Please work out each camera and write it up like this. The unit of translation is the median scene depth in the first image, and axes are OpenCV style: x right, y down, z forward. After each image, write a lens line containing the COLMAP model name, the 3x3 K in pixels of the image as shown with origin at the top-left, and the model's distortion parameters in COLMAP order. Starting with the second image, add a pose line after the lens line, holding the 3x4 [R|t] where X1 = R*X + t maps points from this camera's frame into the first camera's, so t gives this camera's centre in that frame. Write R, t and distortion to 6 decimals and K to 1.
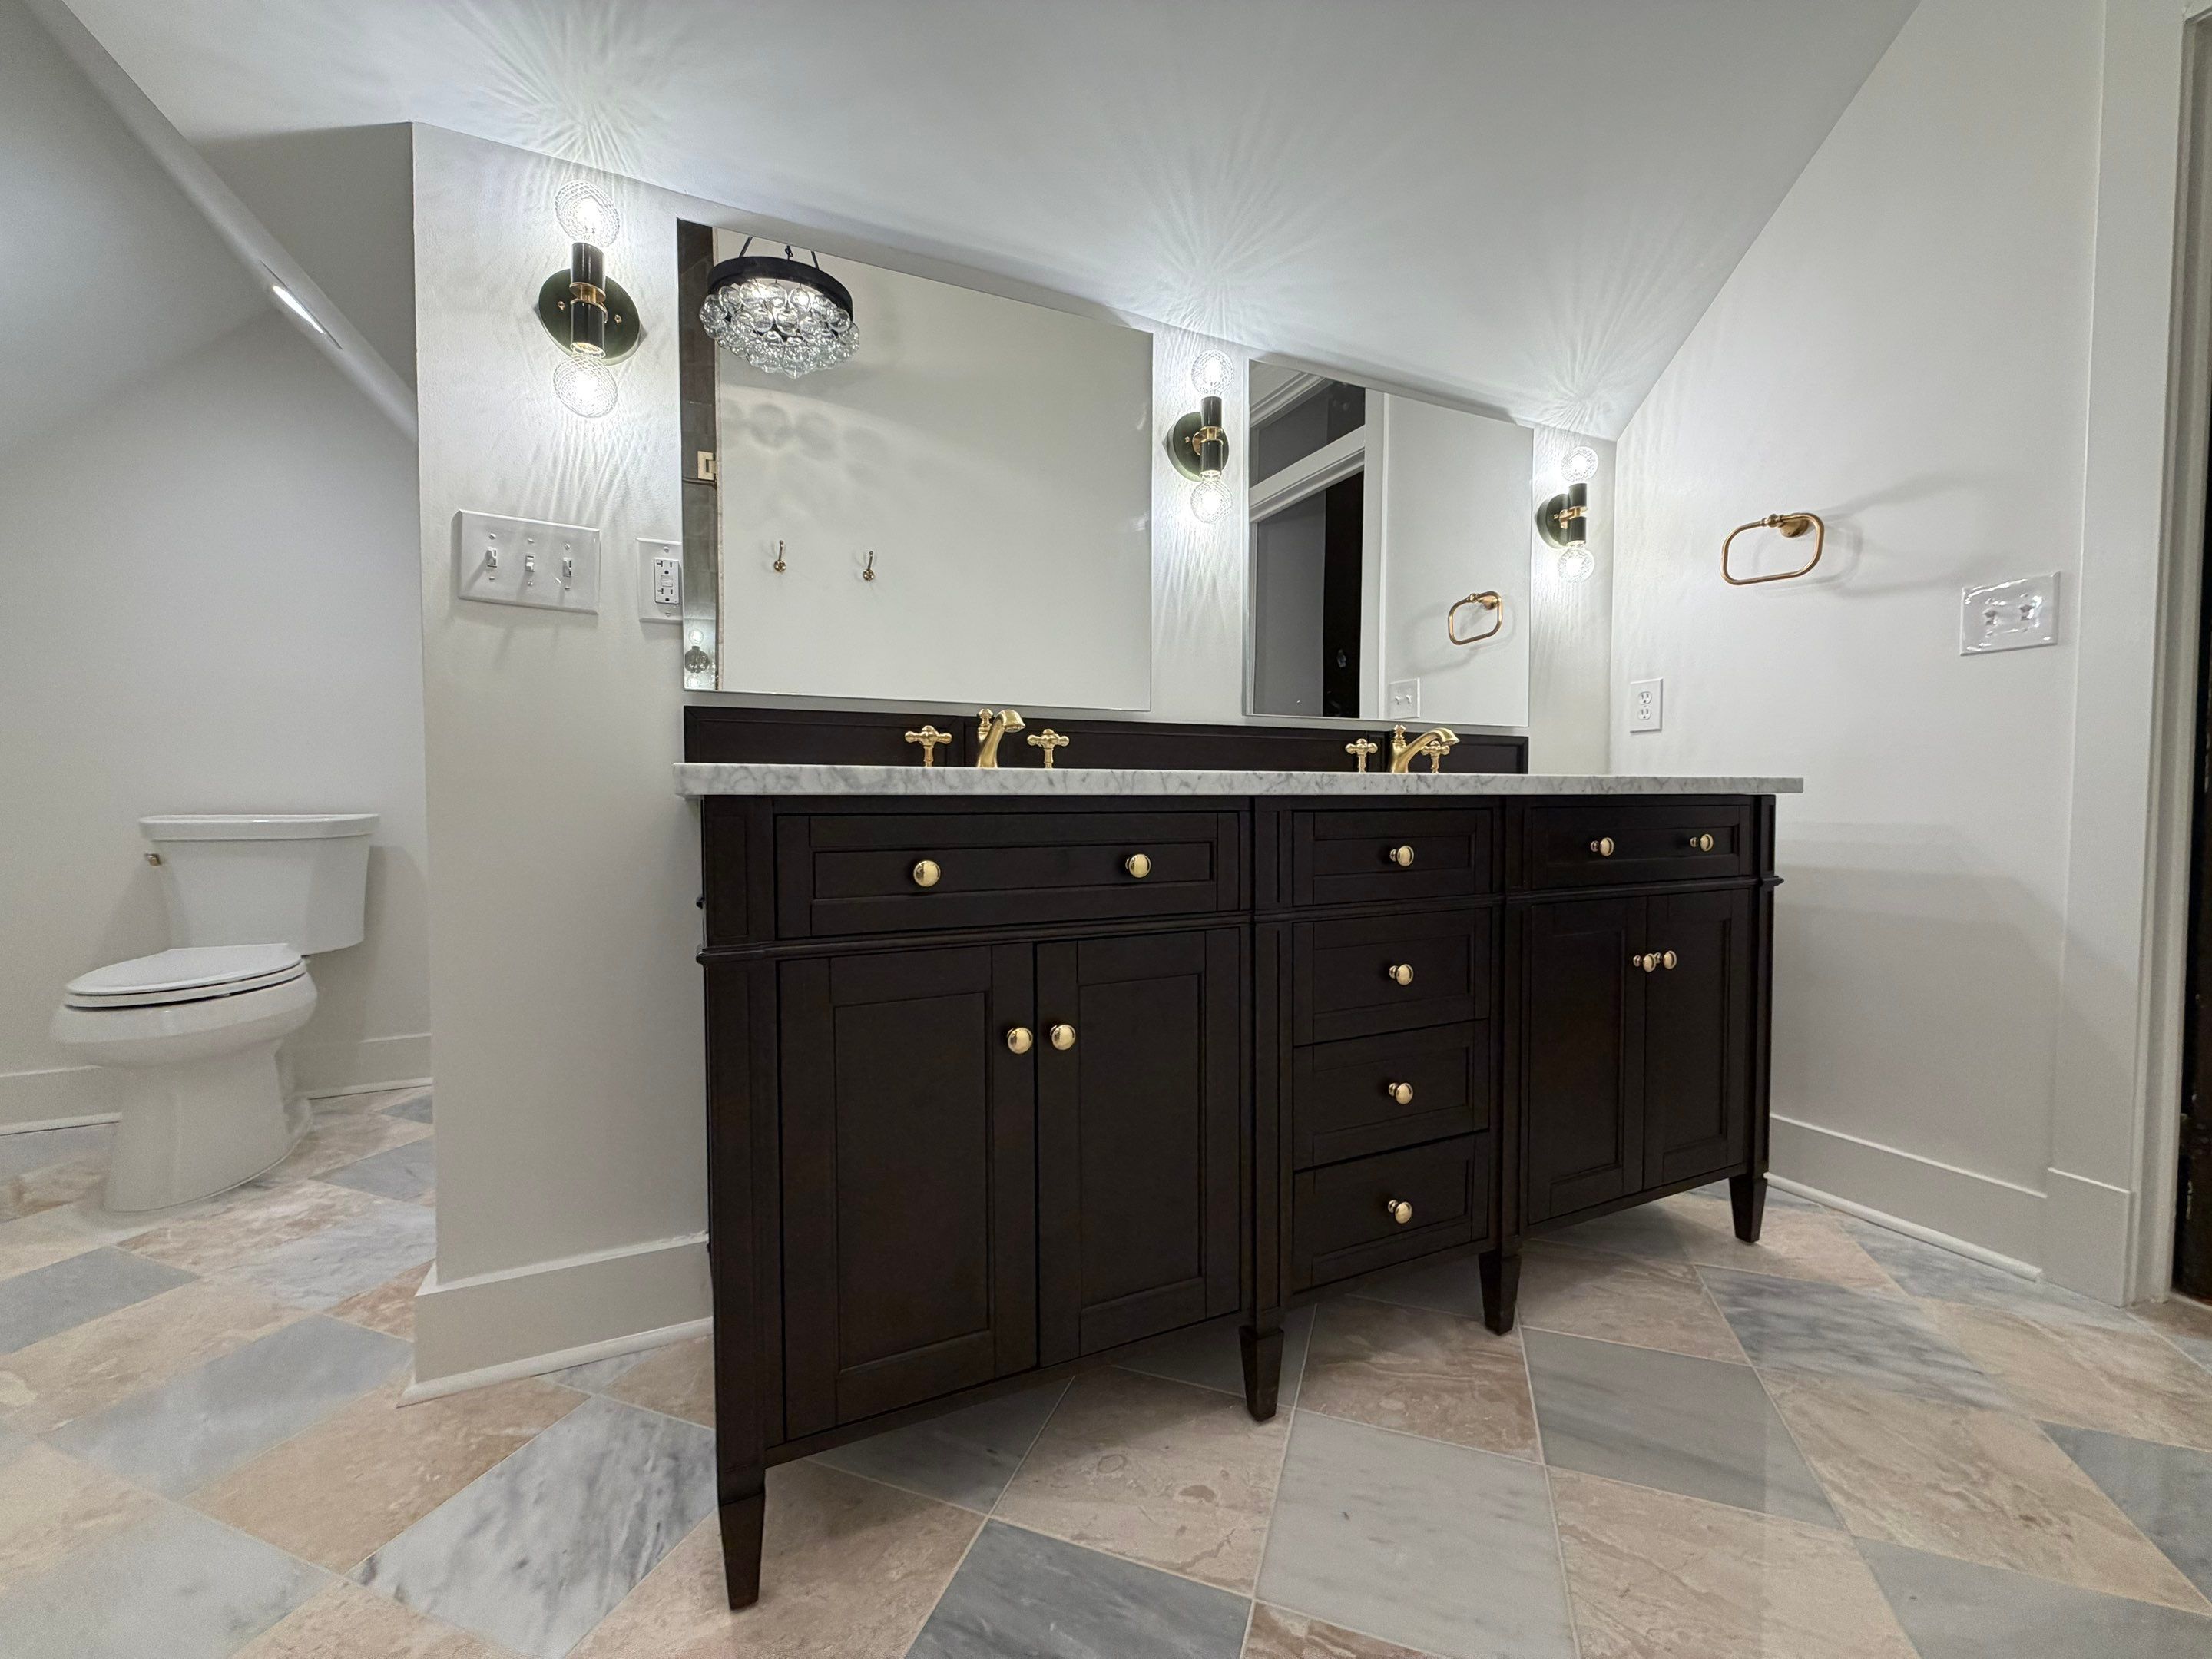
lens RADIAL K [[878.6, 0, 1103.2], [0, 878.6, 829.3], [0, 0, 1]] dist [0.000092, -0.000032]
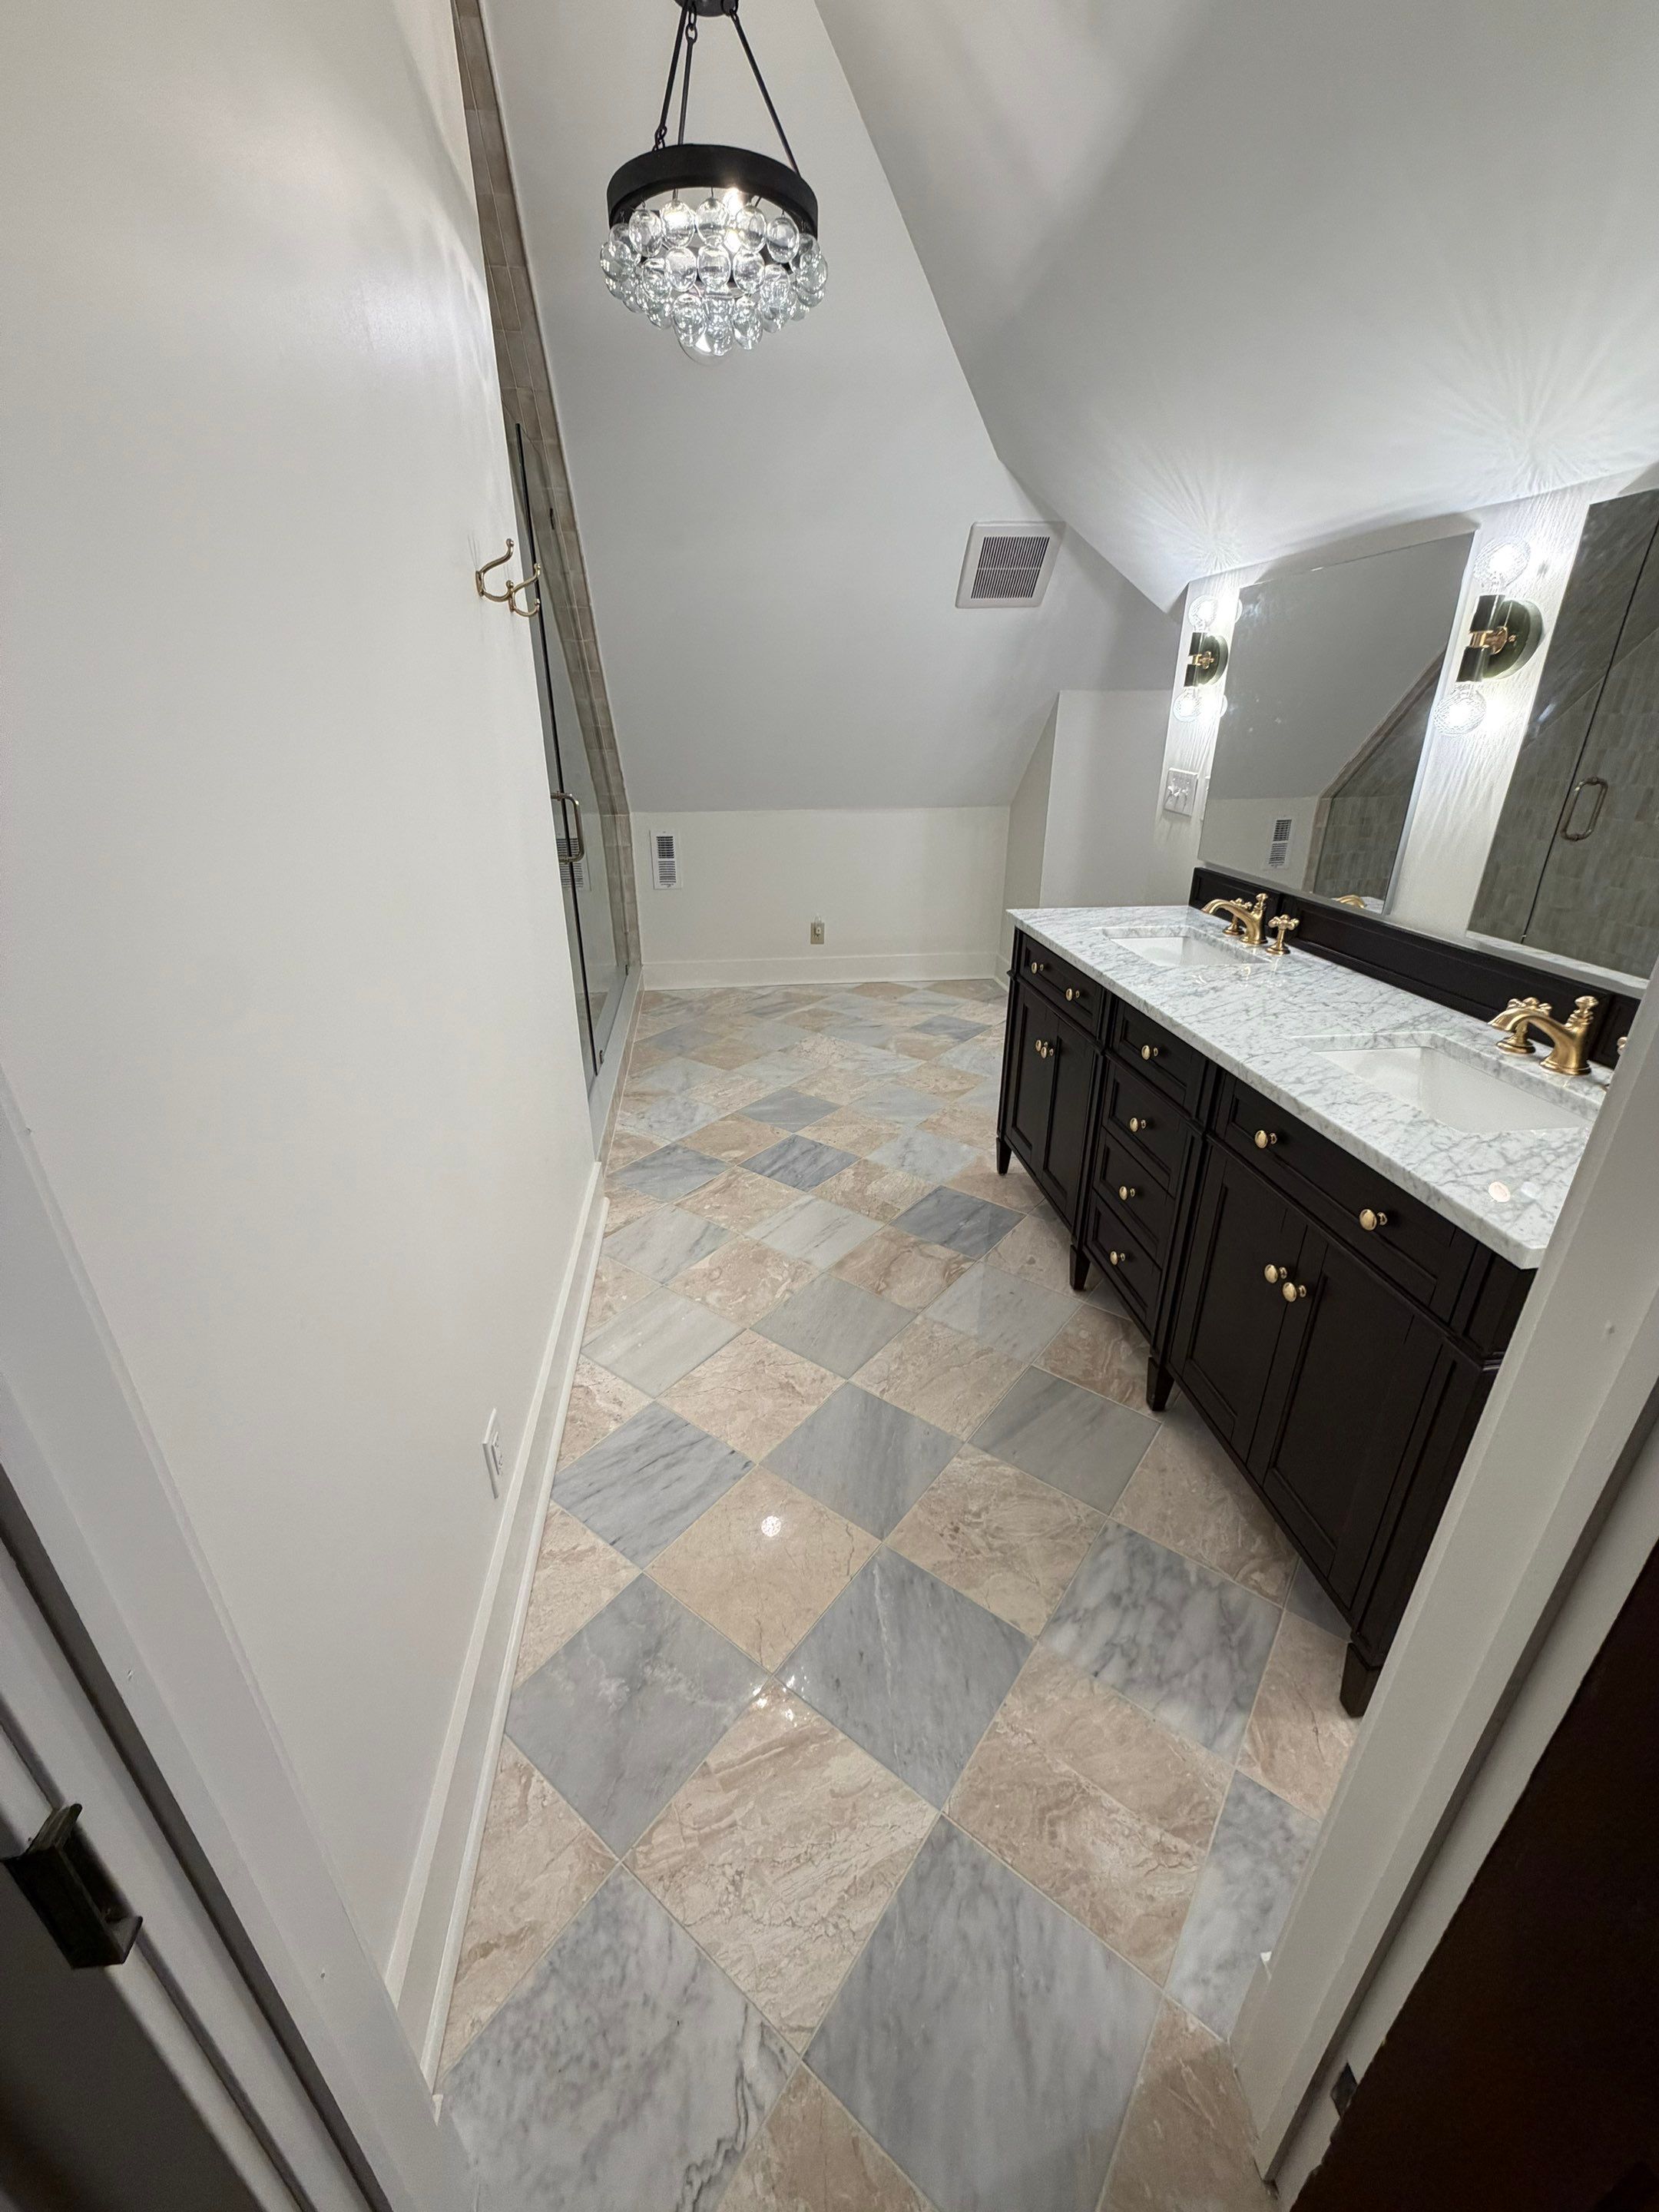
lens RADIAL K [[878.6, 0, 829.8], [0, 878.6, 1102.1], [0, 0, 1]] dist [0.000092, -0.000032]
pose [[-0.299198, 0.386227, -0.872531, 1.704910], [-0.031533, 0.909917, 0.413589, -0.456584], [0.953670, 0.151259, -0.260066, 0.824607]]
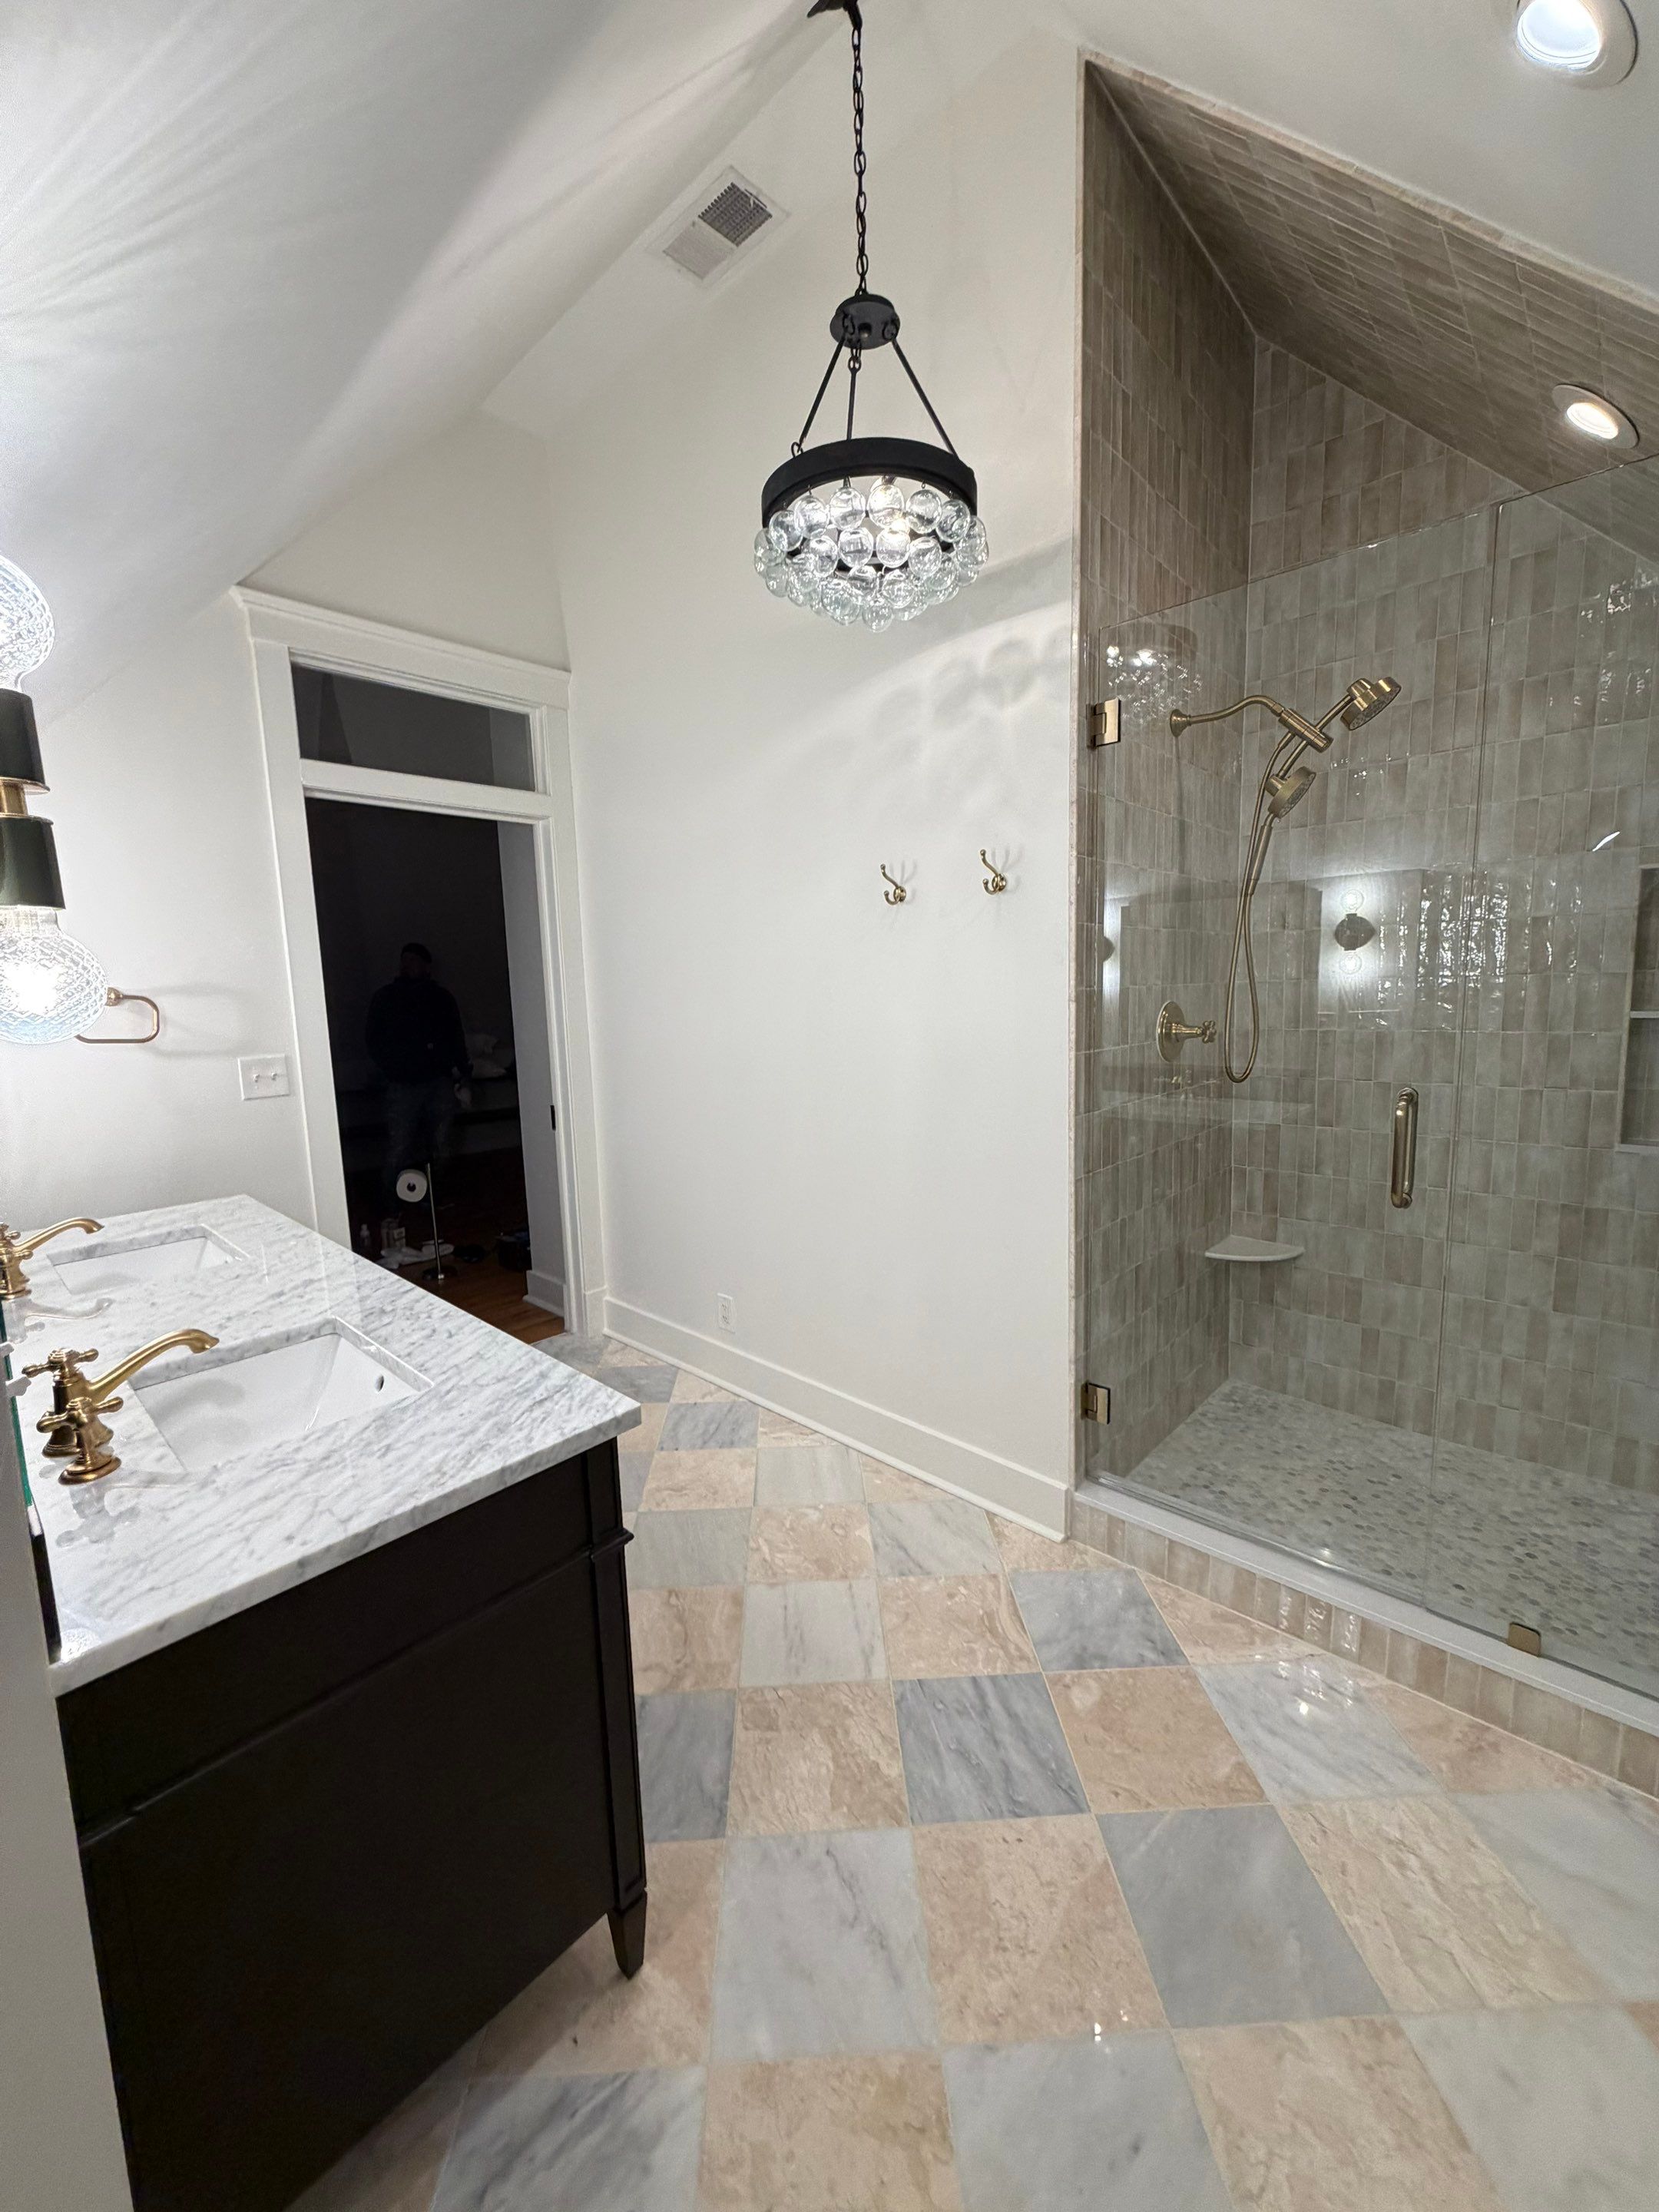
lens RADIAL K [[878.6, 0, 829.1], [0, 878.6, 1102.7], [0, 0, 1]] dist [0.000092, -0.000032]
pose [[-0.380162, -0.116645, 0.917535, -1.132812], [0.059208, 0.986912, 0.149996, -0.456604], [-0.923023, 0.111348, -0.368280, 0.736994]]
